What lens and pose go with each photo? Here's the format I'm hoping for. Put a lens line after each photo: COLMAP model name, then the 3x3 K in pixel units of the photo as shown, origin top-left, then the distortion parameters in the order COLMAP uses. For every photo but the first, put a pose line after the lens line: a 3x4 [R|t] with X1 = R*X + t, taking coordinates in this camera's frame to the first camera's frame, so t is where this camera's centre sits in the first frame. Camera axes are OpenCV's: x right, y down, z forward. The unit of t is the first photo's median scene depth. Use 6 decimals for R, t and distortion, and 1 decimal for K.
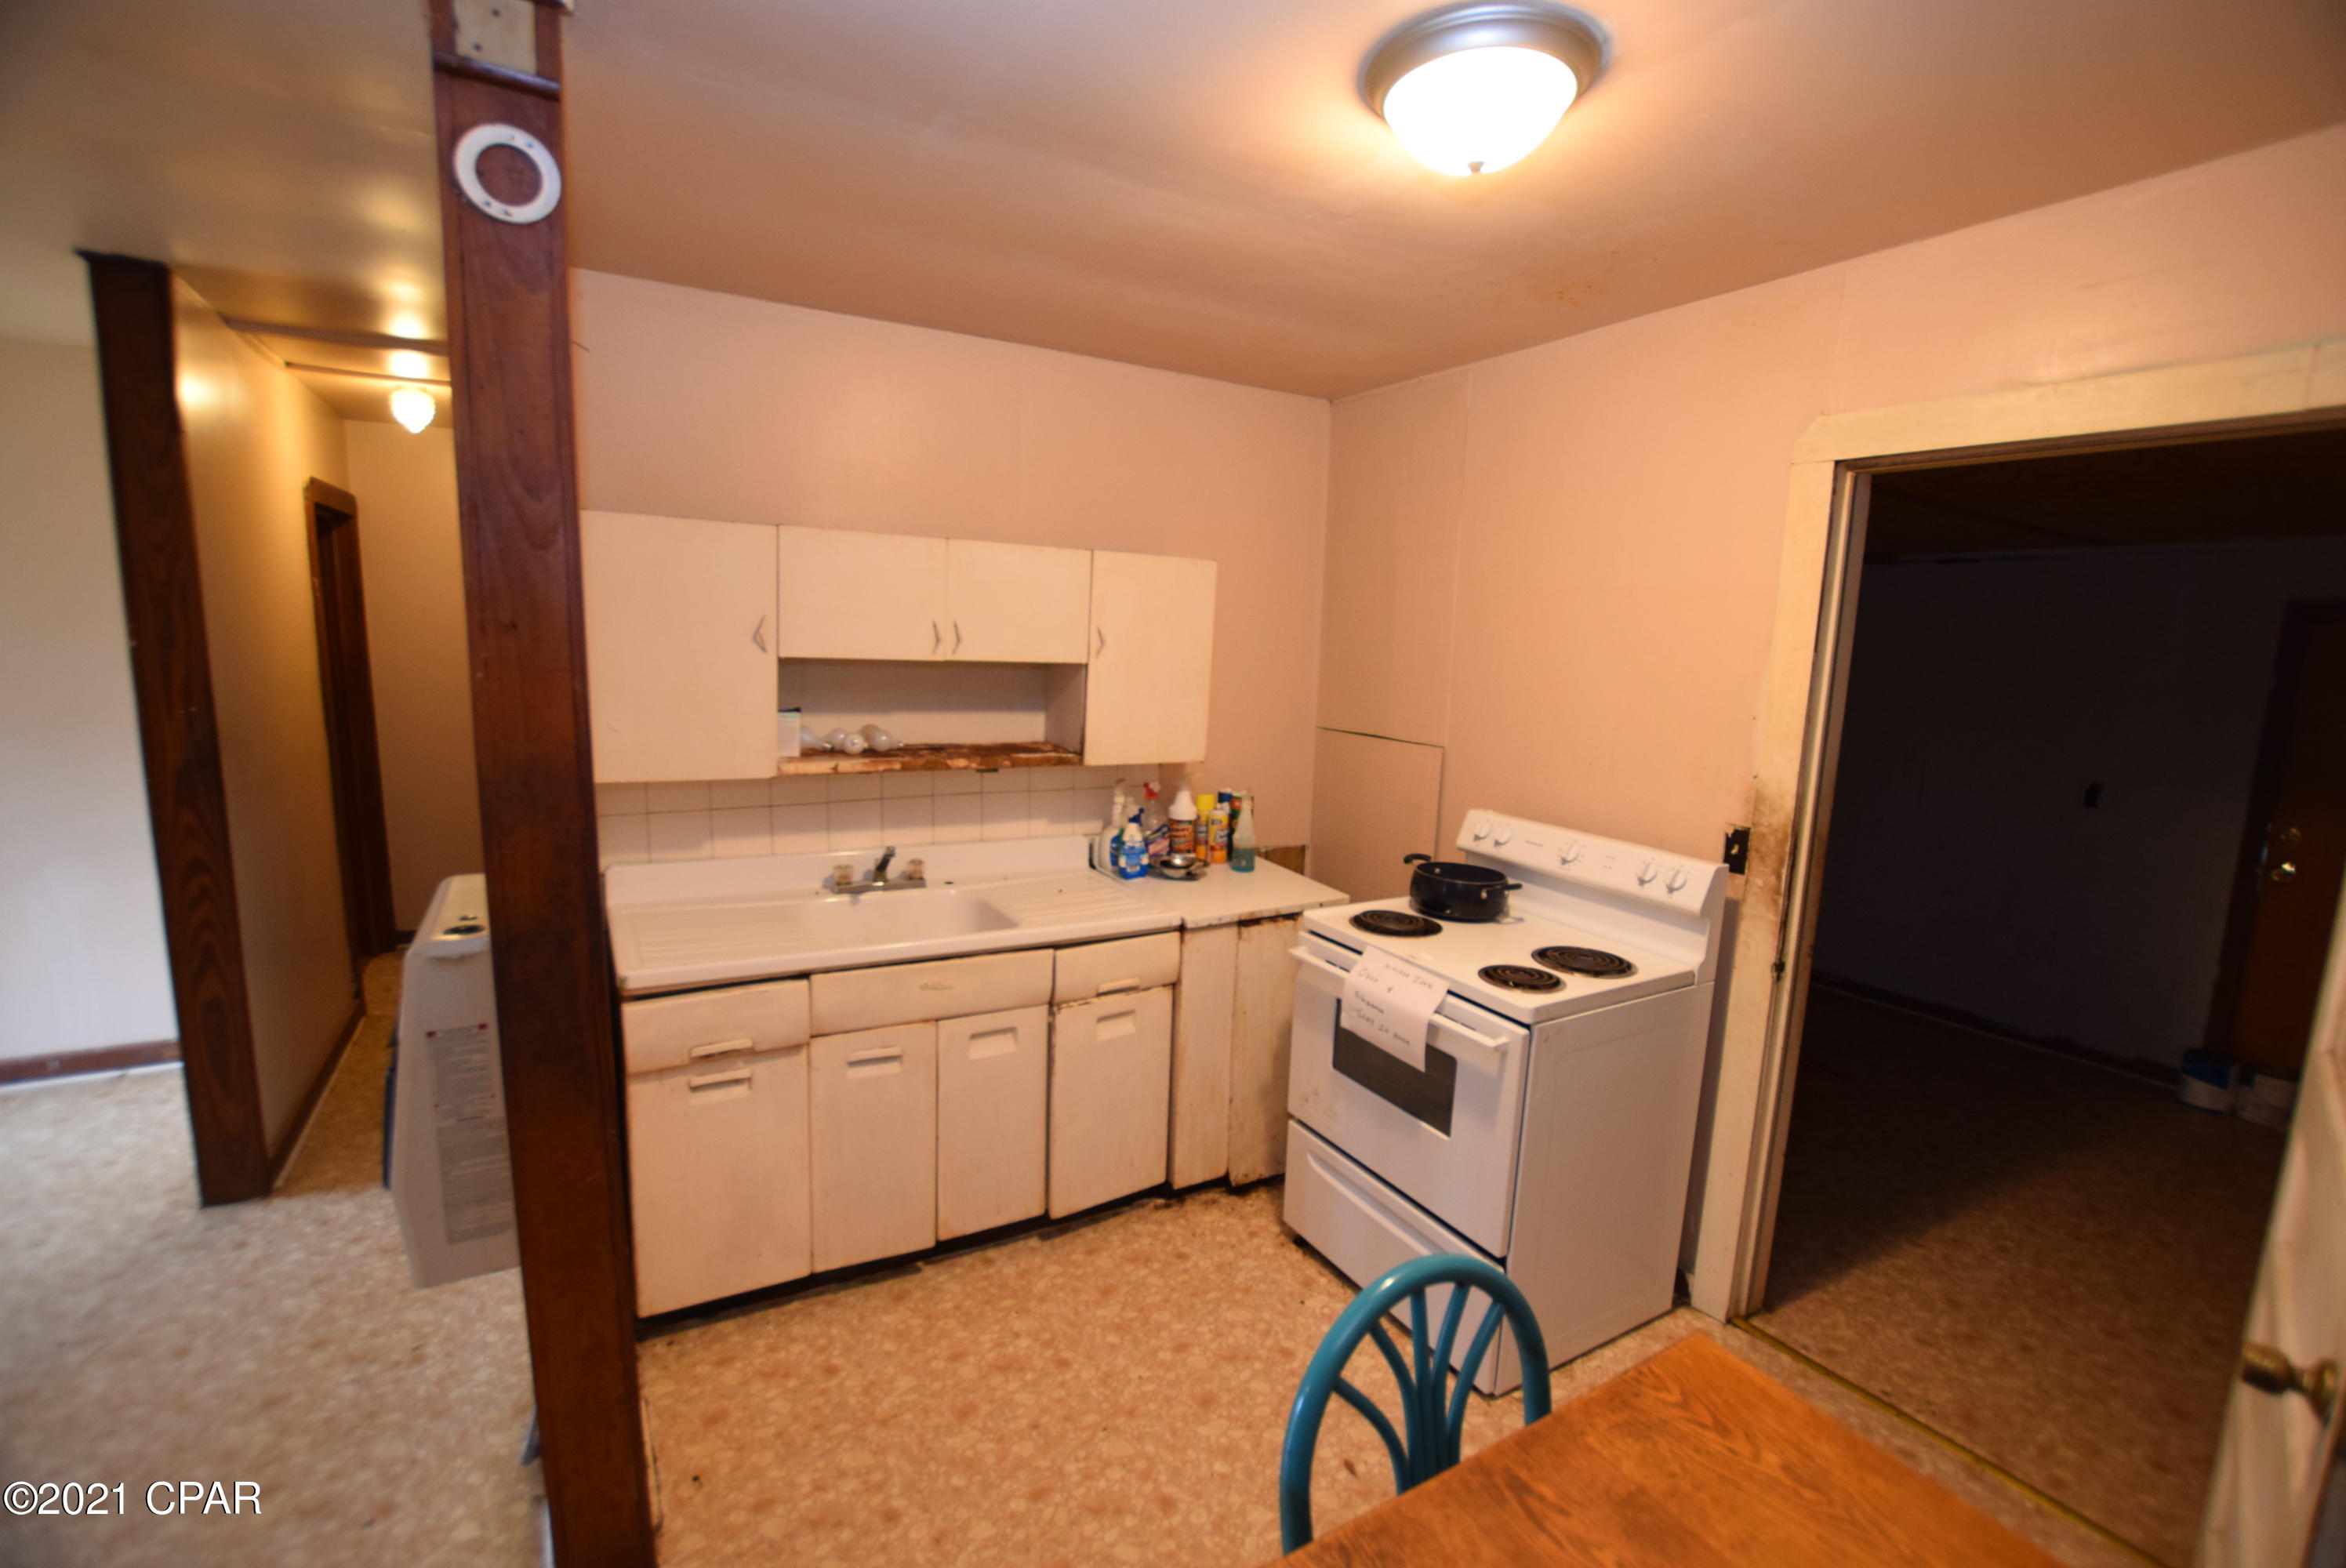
lens RADIAL K [[1036.0, 0, 1181.2], [0, 1036.0, 786.5], [0, 0, 1]] dist [-0.036067, 0.005719]
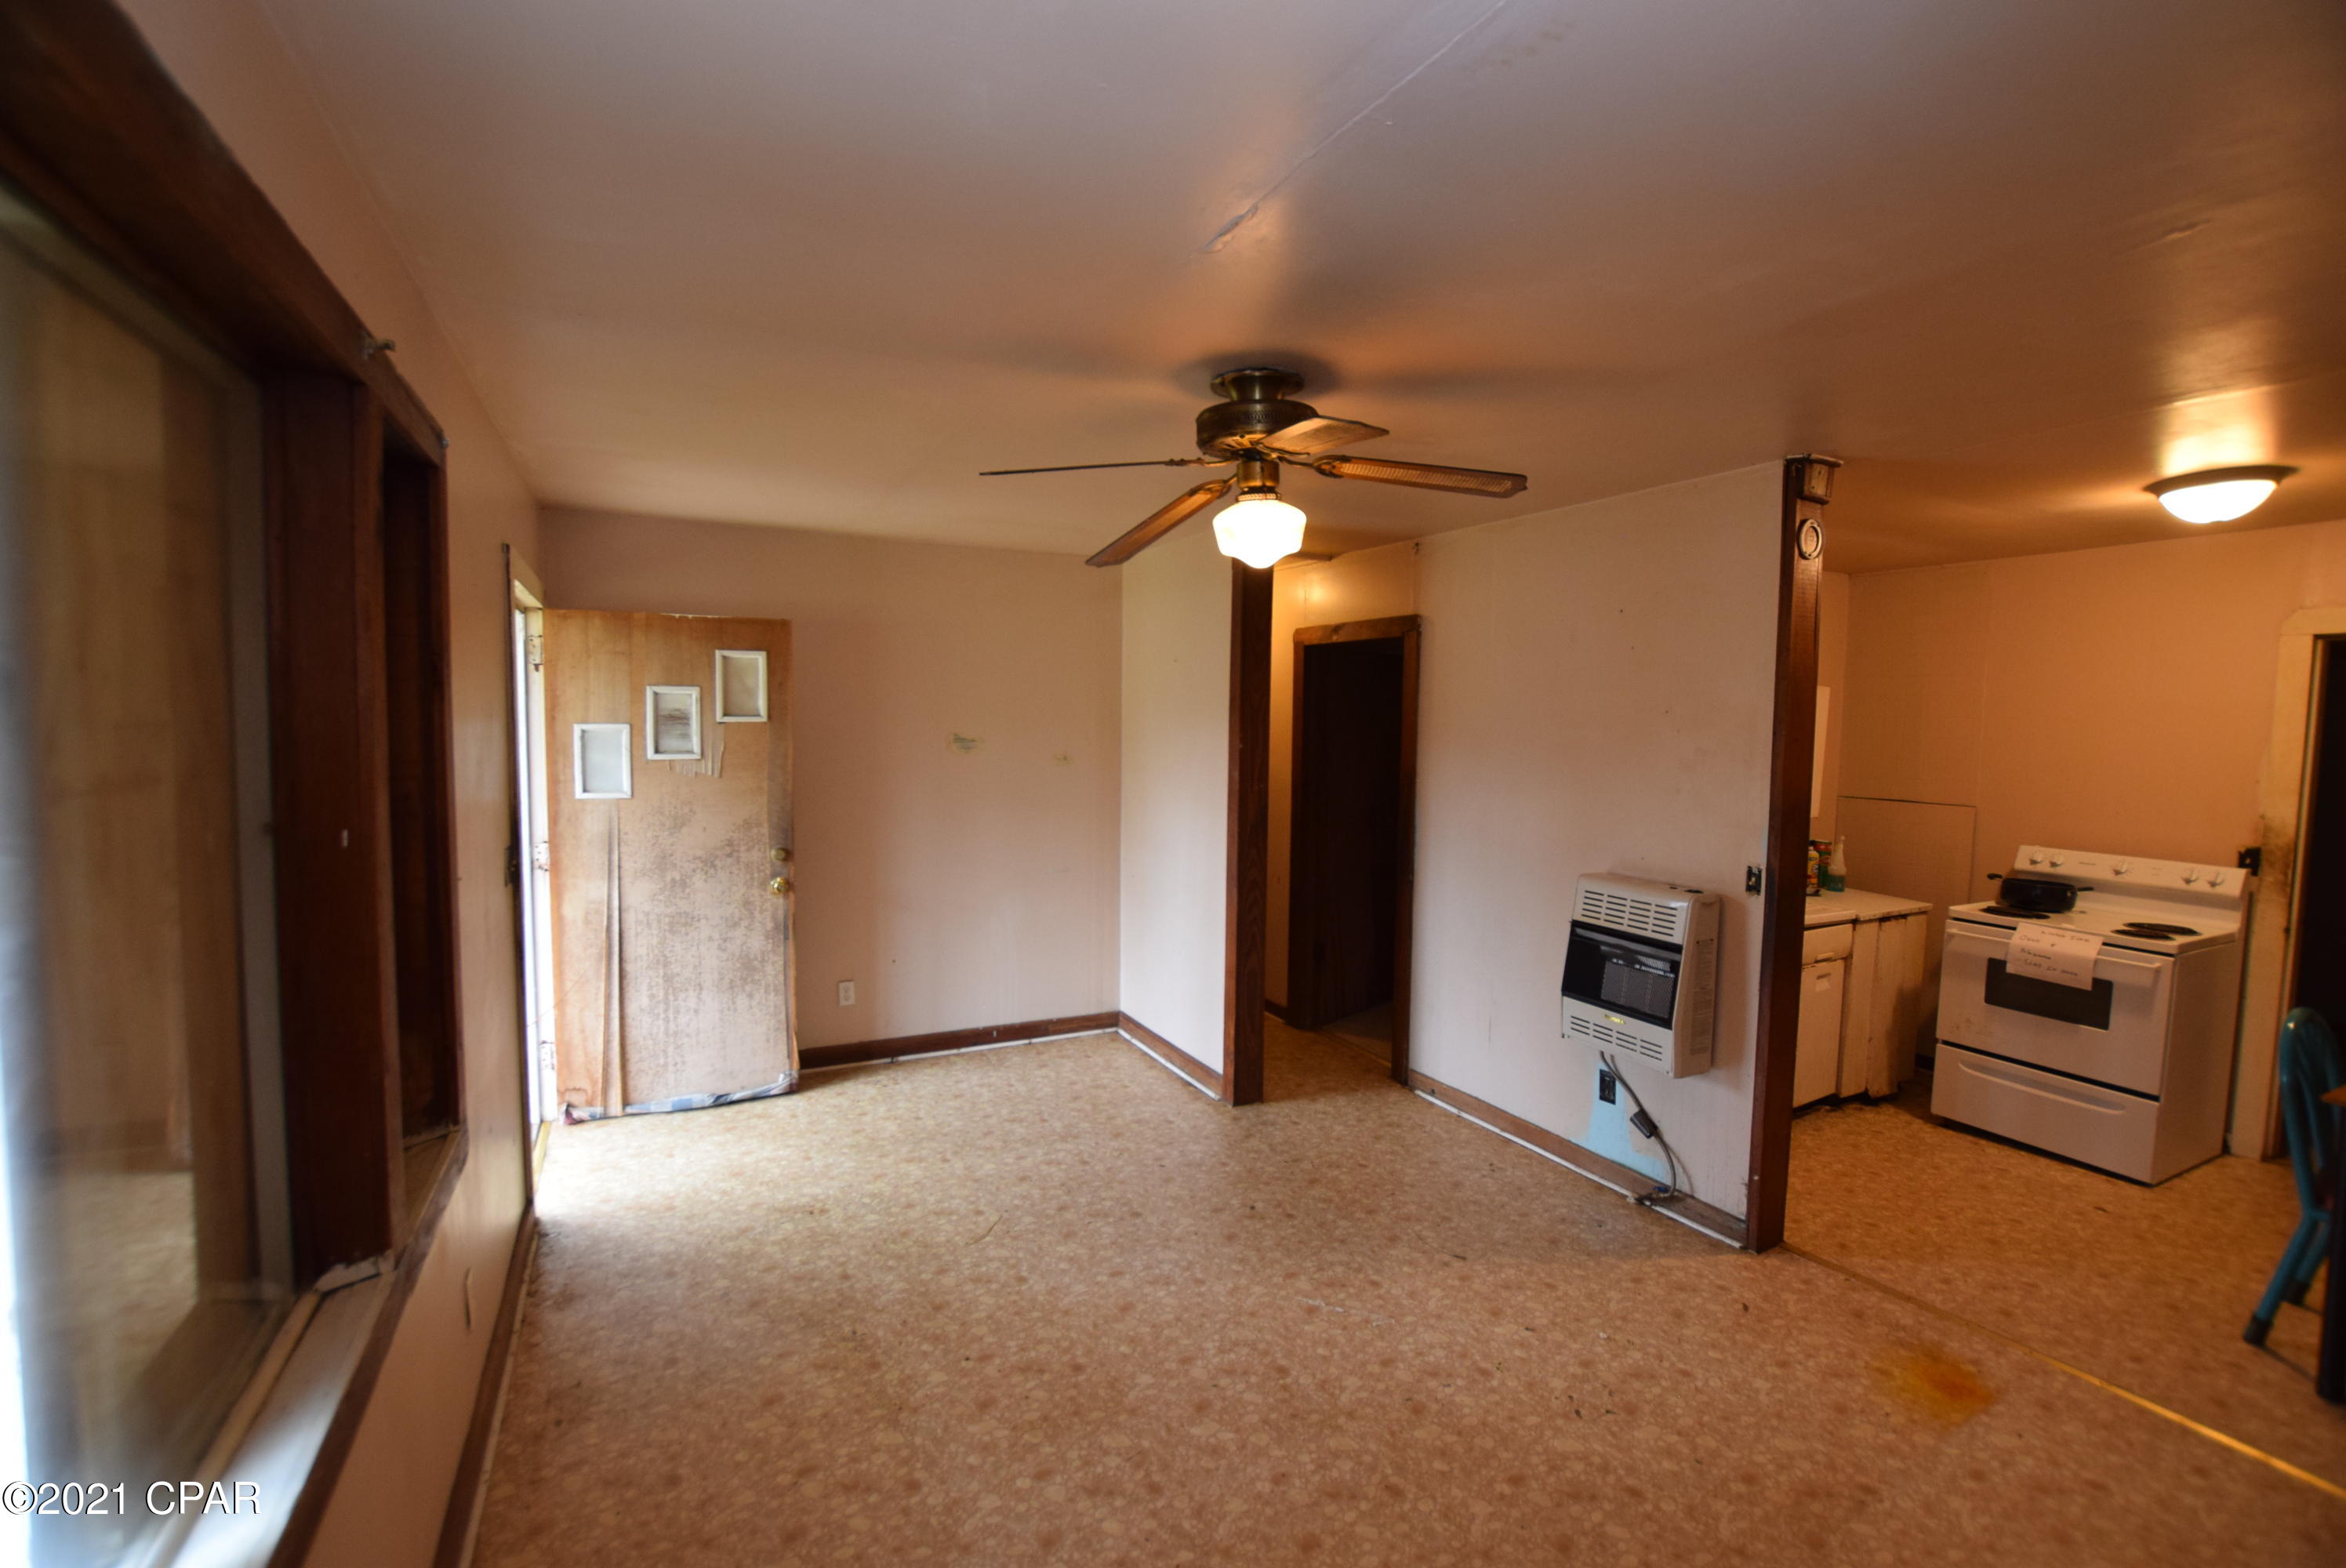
lens RADIAL K [[1036.0, 0, 1185.4], [0, 1036.0, 785.3], [0, 0, 1]] dist [-0.036067, 0.005719]
pose [[0.998464, -0.008258, -0.054783, -1.044784], [0.003467, 0.996203, -0.086989, 0.071443], [0.055293, 0.086666, 0.994702, -0.689515]]
